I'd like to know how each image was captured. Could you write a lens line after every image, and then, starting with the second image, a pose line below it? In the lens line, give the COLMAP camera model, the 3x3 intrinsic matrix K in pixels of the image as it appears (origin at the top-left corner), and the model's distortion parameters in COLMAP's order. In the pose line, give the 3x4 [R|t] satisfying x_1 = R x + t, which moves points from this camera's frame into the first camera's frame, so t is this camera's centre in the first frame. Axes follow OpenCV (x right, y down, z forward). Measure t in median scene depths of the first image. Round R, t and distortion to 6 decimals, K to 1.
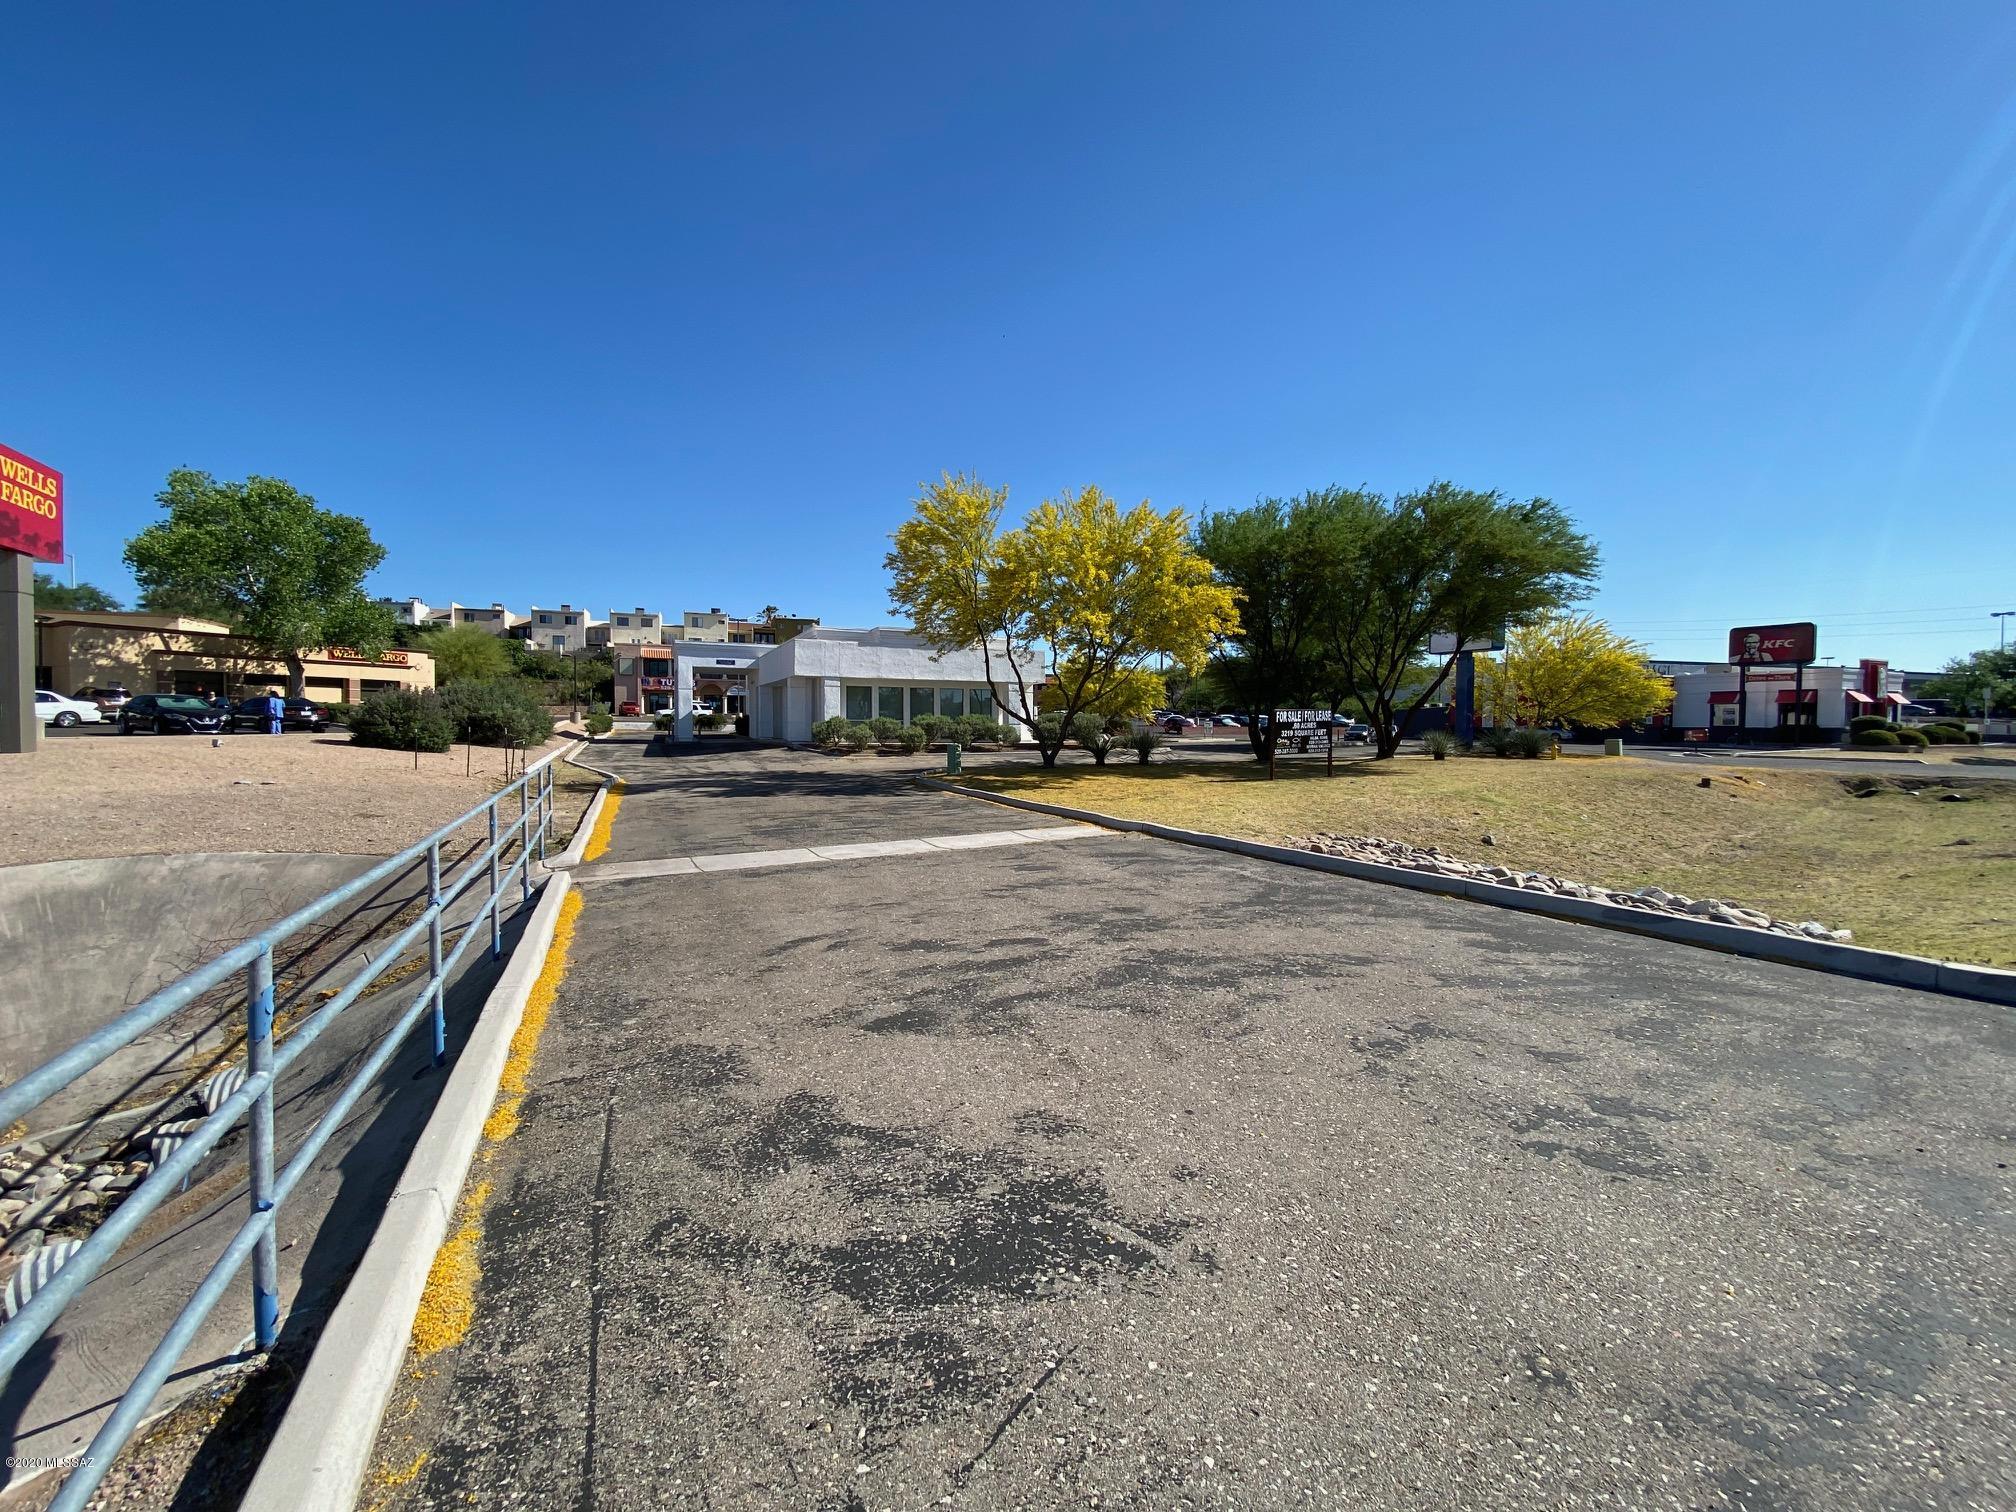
lens RADIAL K [[816.1, 0, 985.8], [0, 816.1, 775.1], [0, 0, 1]] dist [-0.008441, -0.007243]
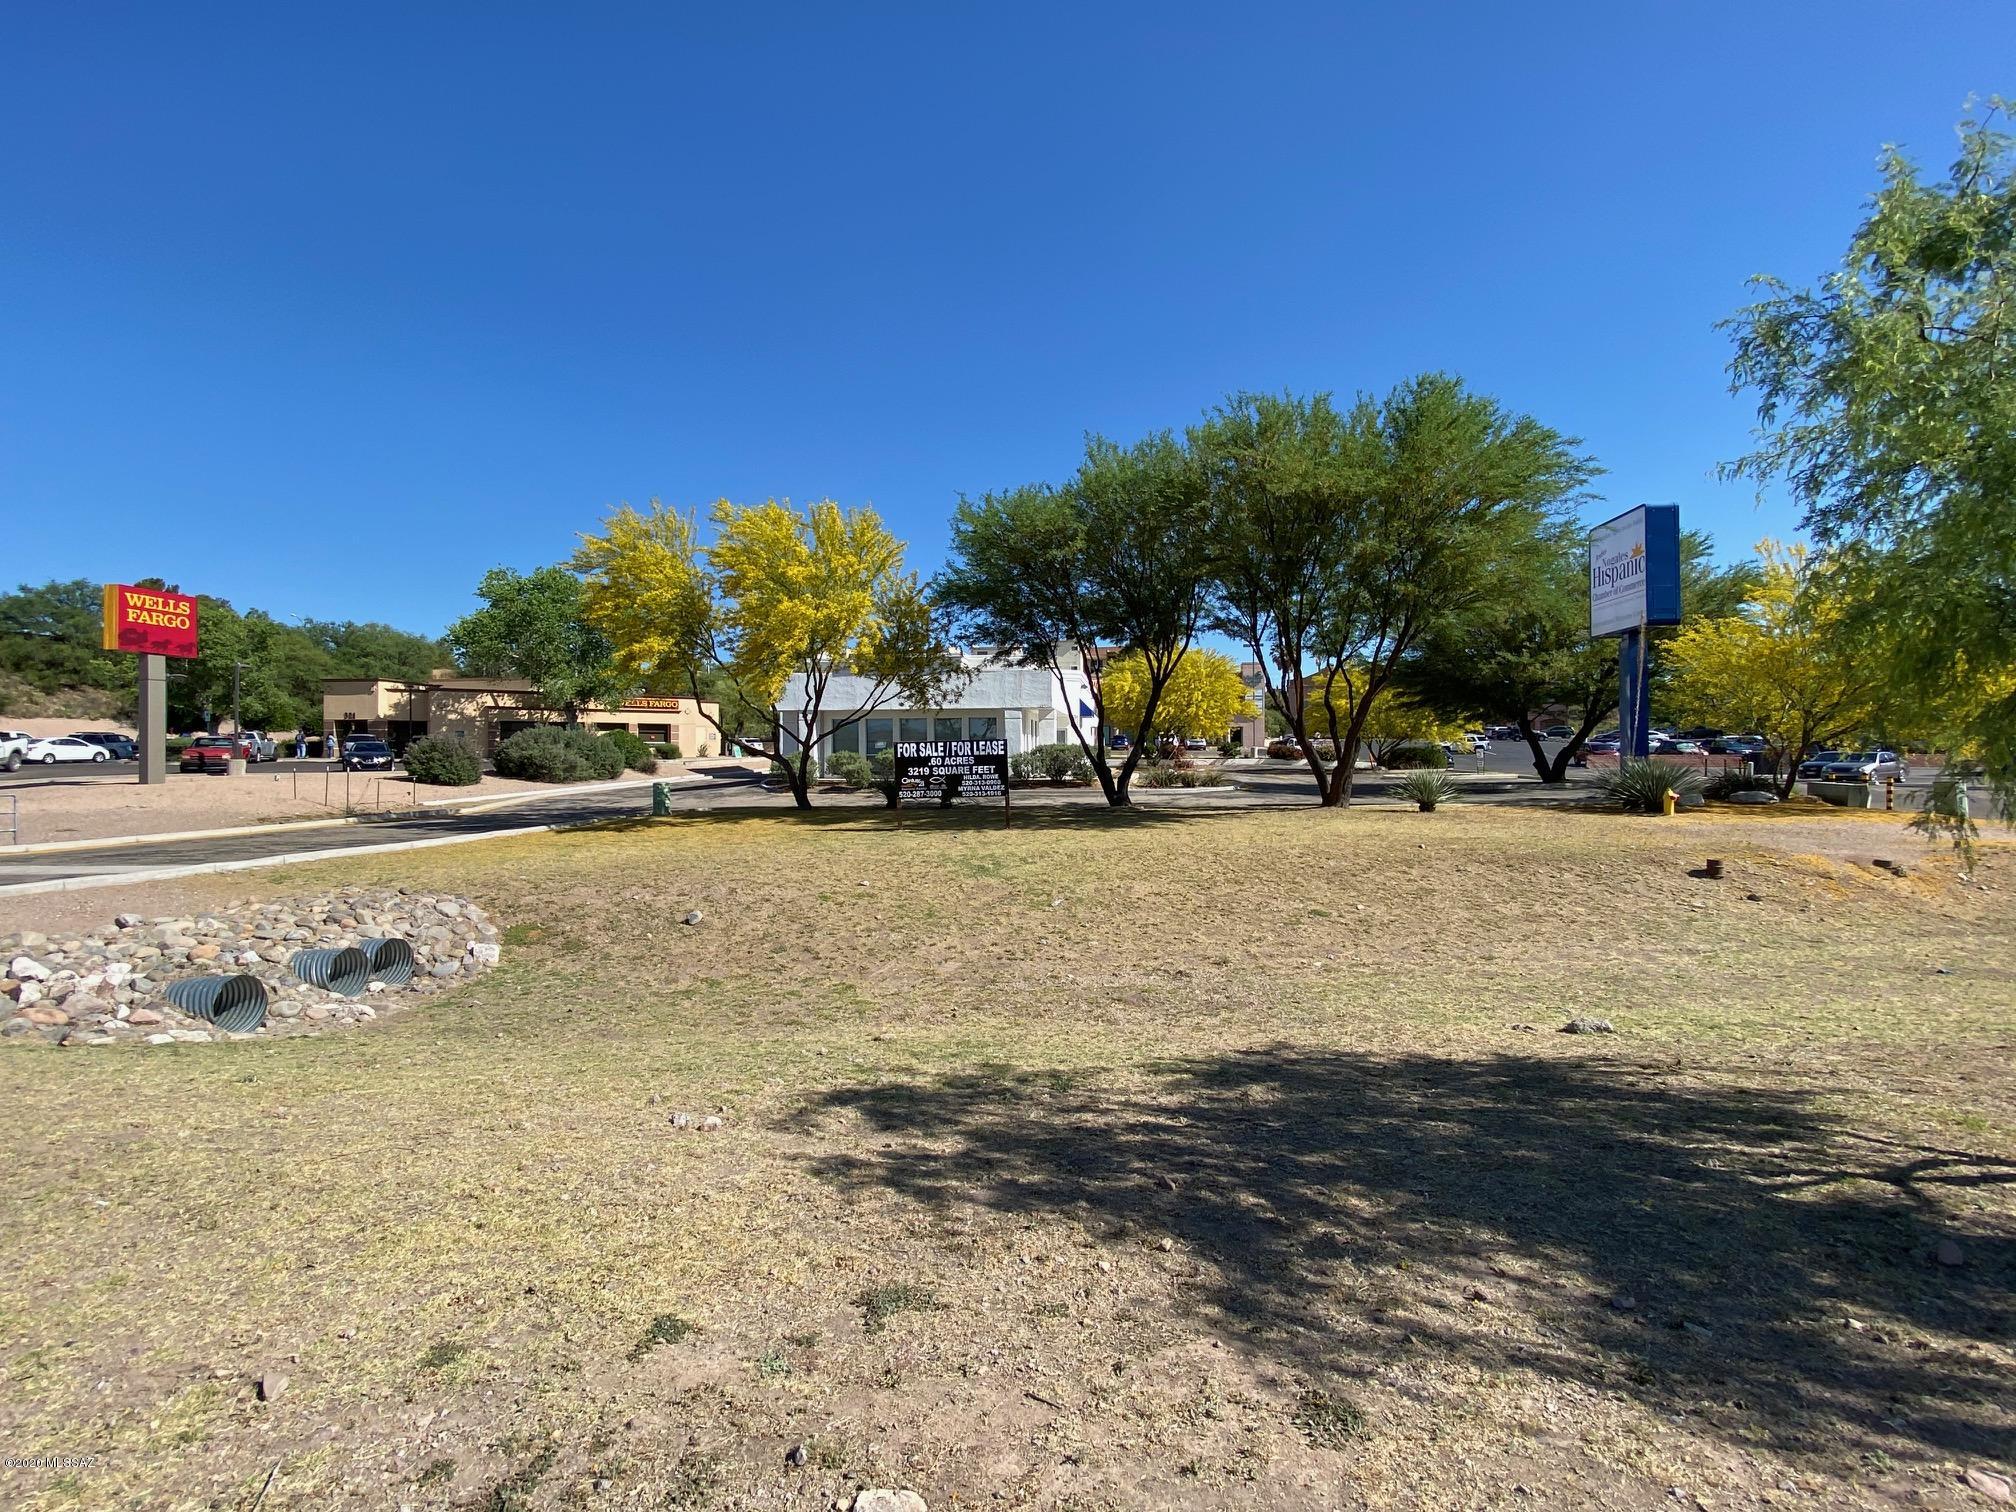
lens RADIAL K [[939.6, 0, 970.2], [0, 939.6, 787.2], [0, 0, 1]] dist [-0.012529, -0.000426]
pose [[0.846615, 0.007913, -0.532147, 0.871896], [-0.023921, 0.999445, -0.023196, -0.016203], [0.531668, 0.032367, 0.846334, 0.265056]]
